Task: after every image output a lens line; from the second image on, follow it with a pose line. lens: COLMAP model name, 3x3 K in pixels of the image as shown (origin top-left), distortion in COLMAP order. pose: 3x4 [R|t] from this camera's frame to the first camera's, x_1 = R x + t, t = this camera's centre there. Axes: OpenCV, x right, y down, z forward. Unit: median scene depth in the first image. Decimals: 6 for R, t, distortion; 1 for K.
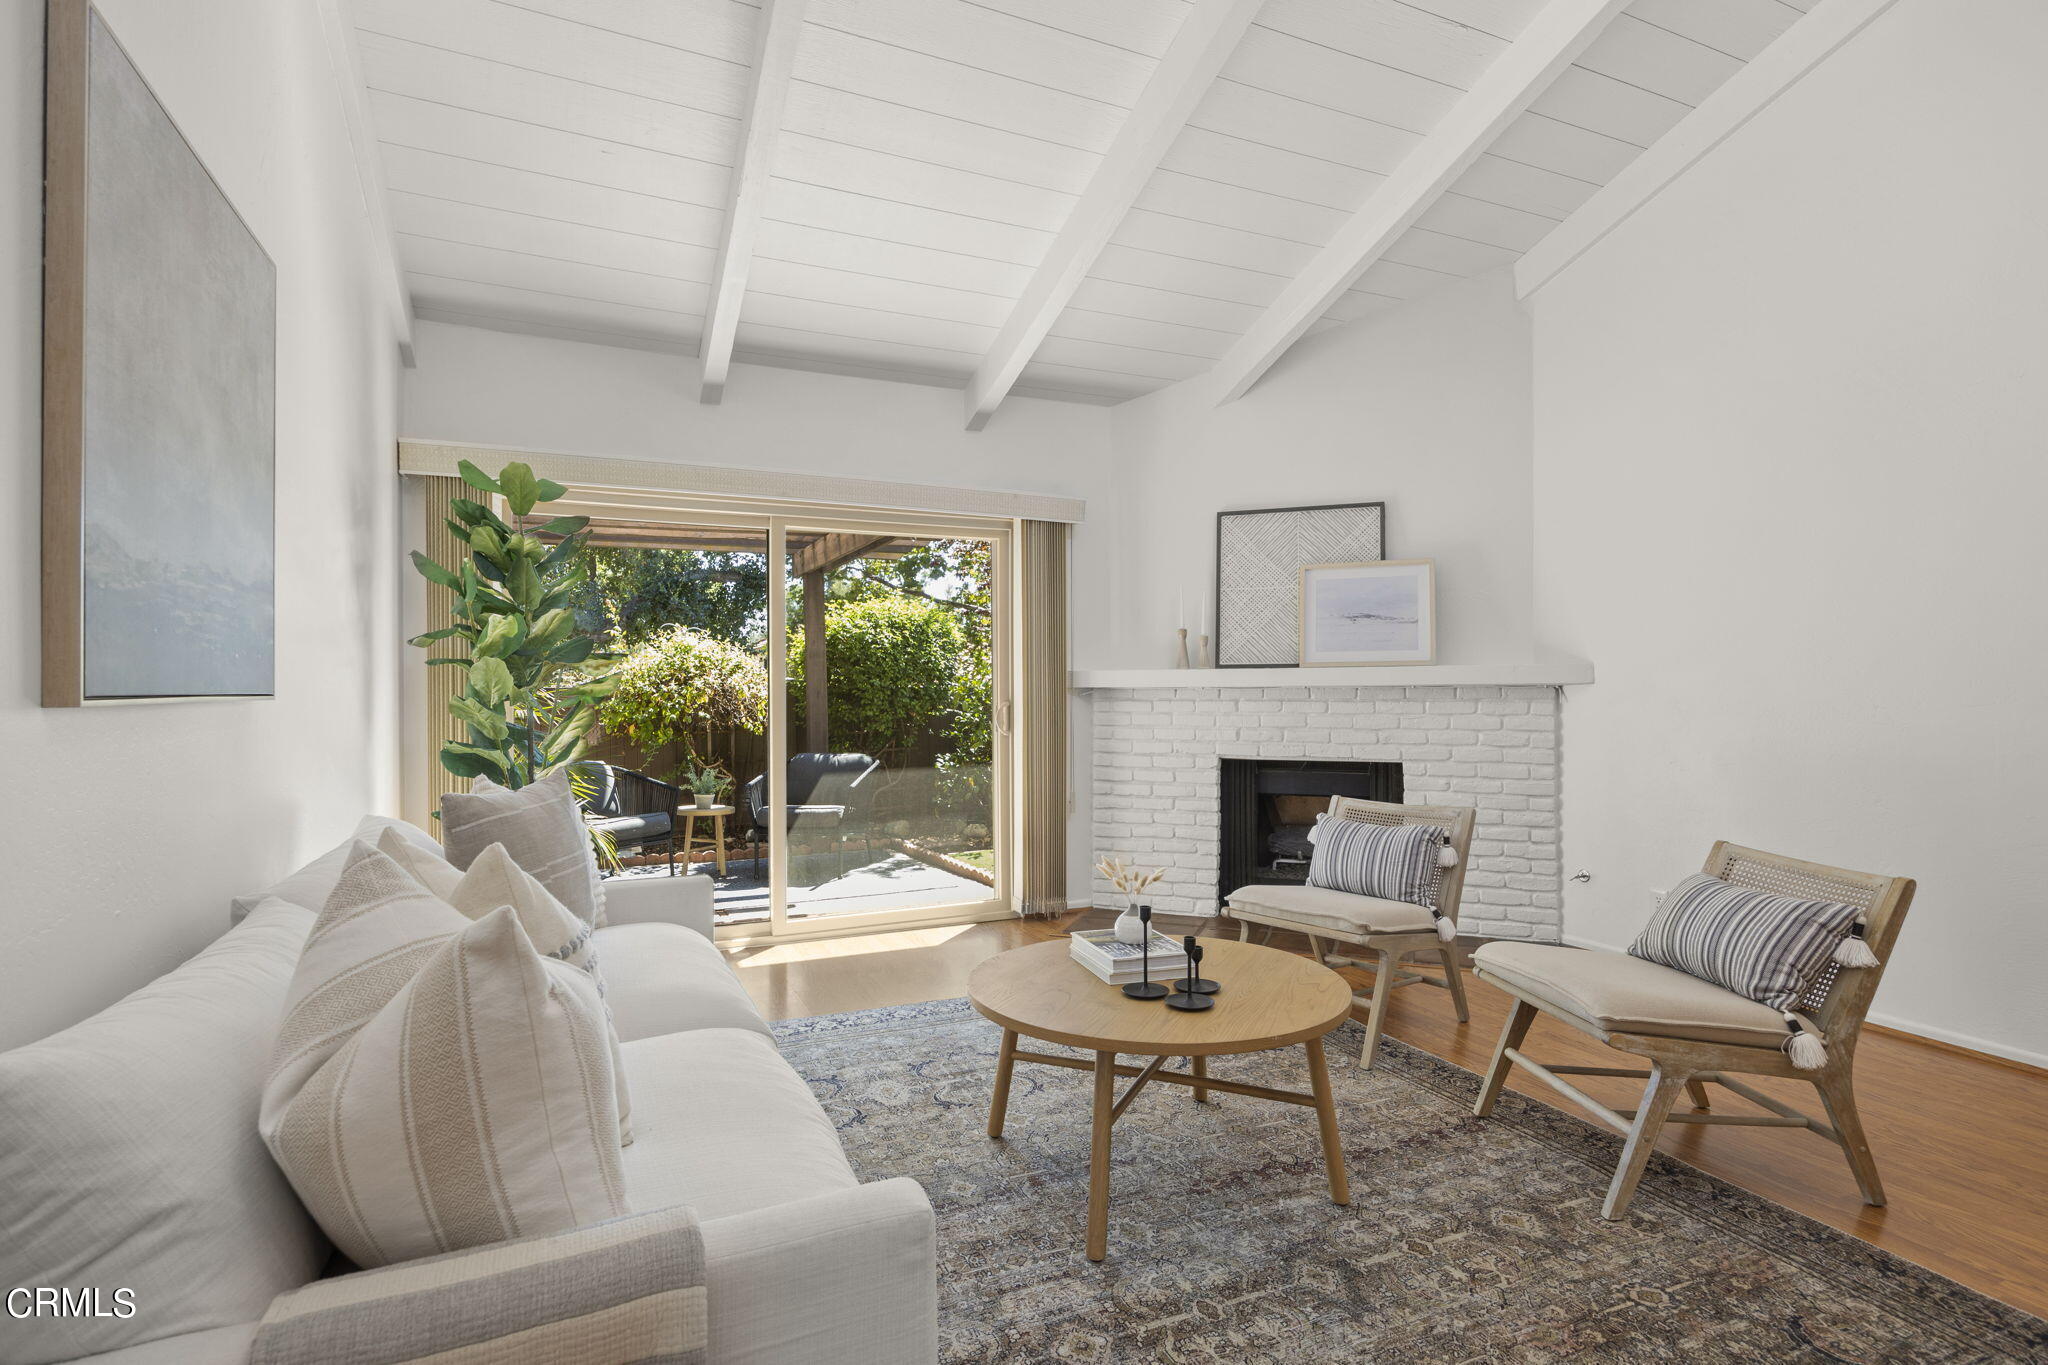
lens RADIAL K [[1017.3, 0, 1025.2], [0, 1017.3, 675.6], [0, 0, 1]] dist [0.009097, 0.000089]
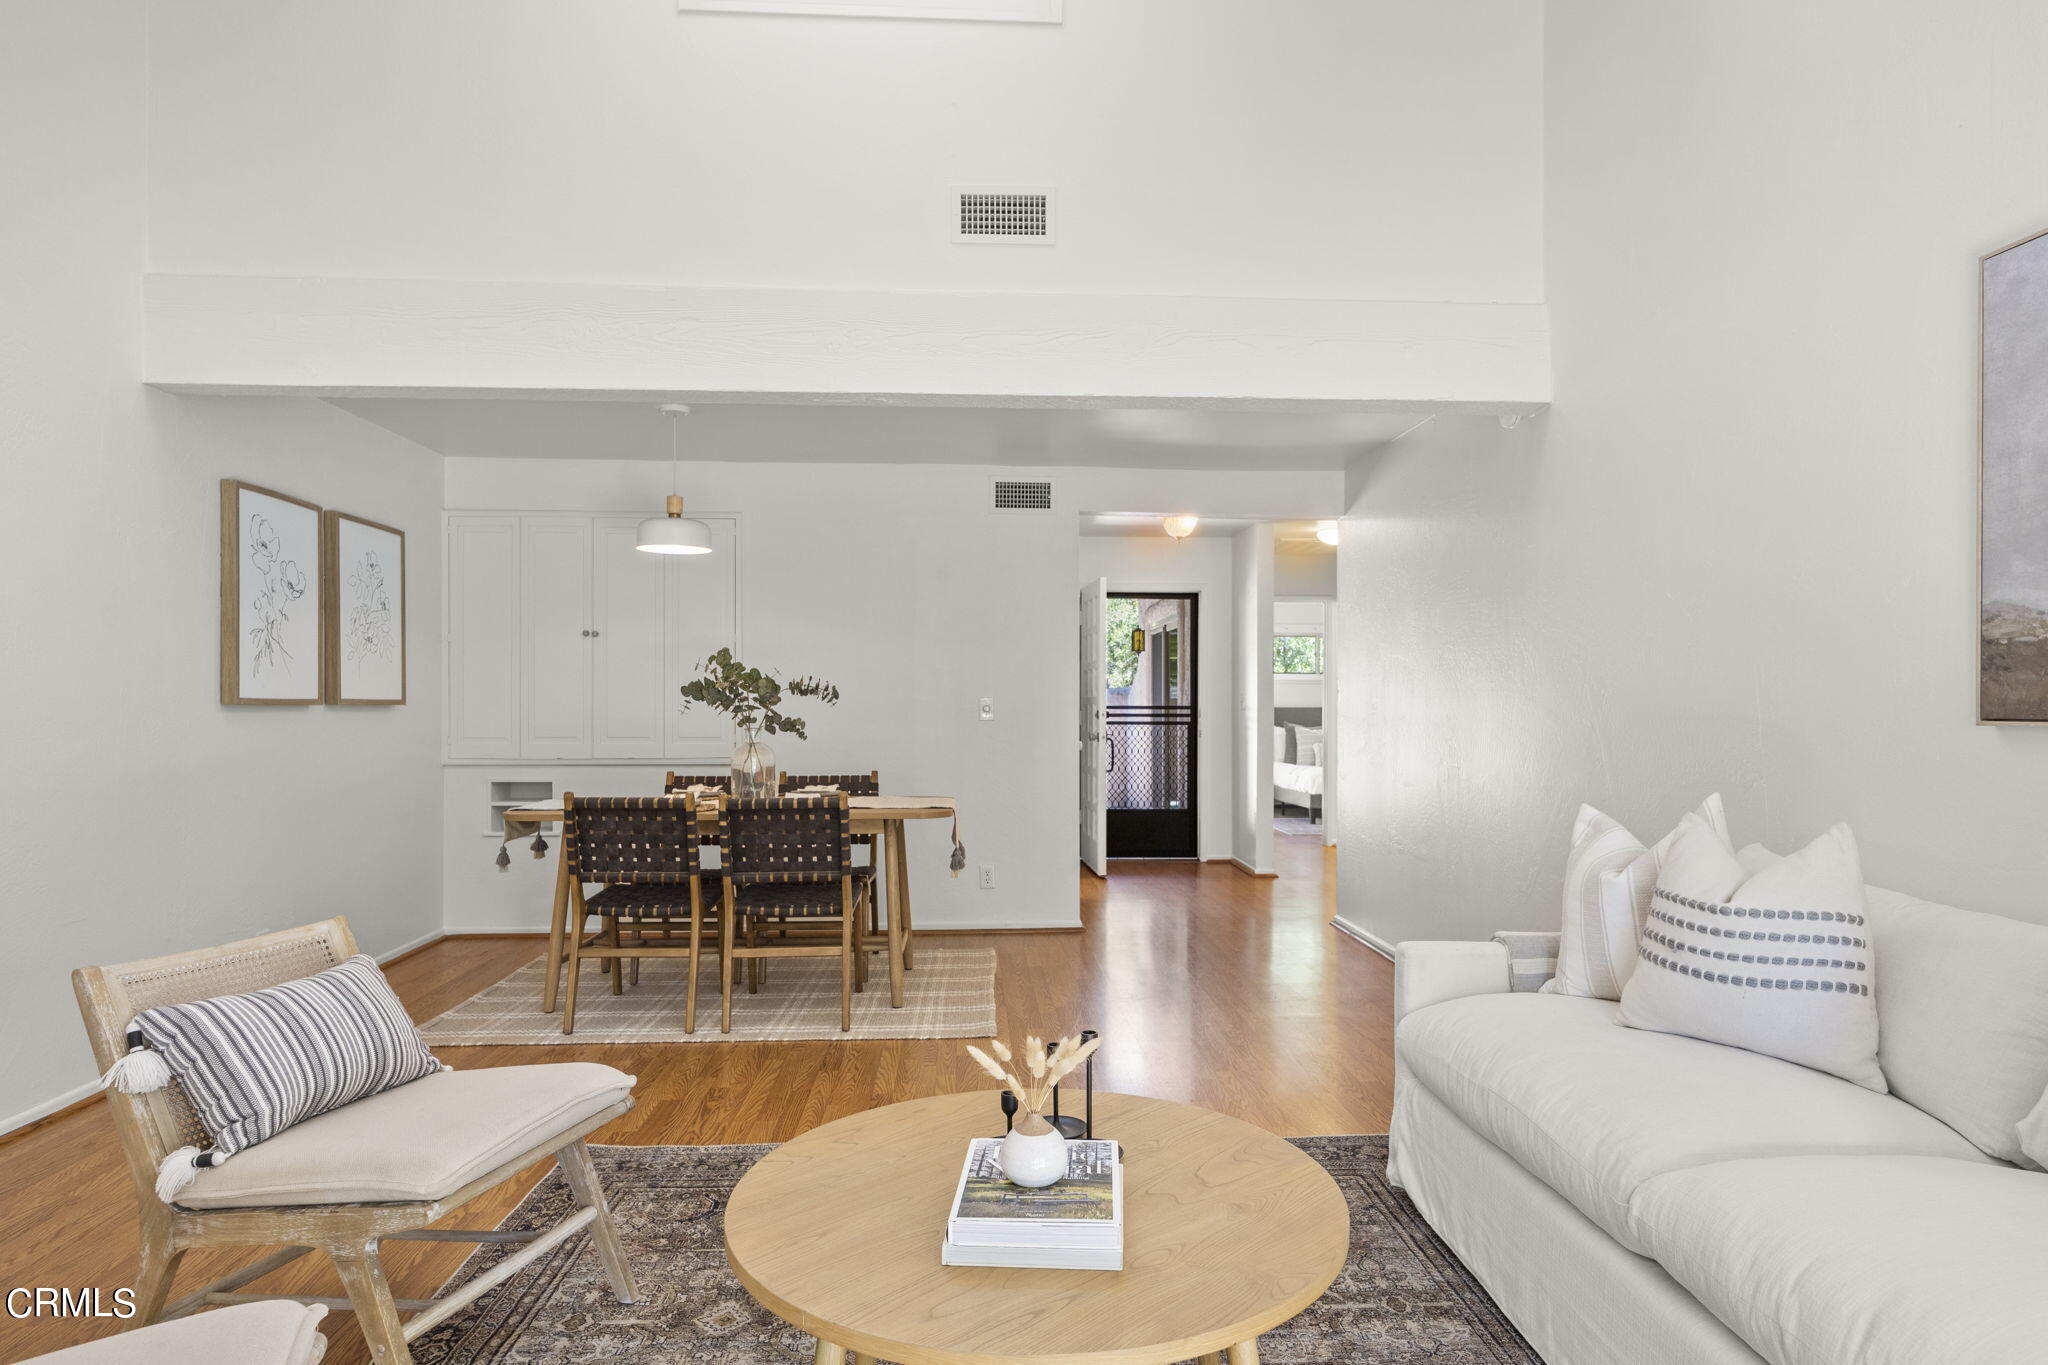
lens RADIAL K [[1203.5, 0, 1045.0], [0, 1203.5, 709.9], [0, 0, 1]] dist [-0.005436, 0.020731]
pose [[-0.932049, 0.000013, 0.362333, -0.072357], [0.000144, 1.000000, 0.000336, 0.002324], [-0.362333, 0.000365, -0.932048, 0.850825]]
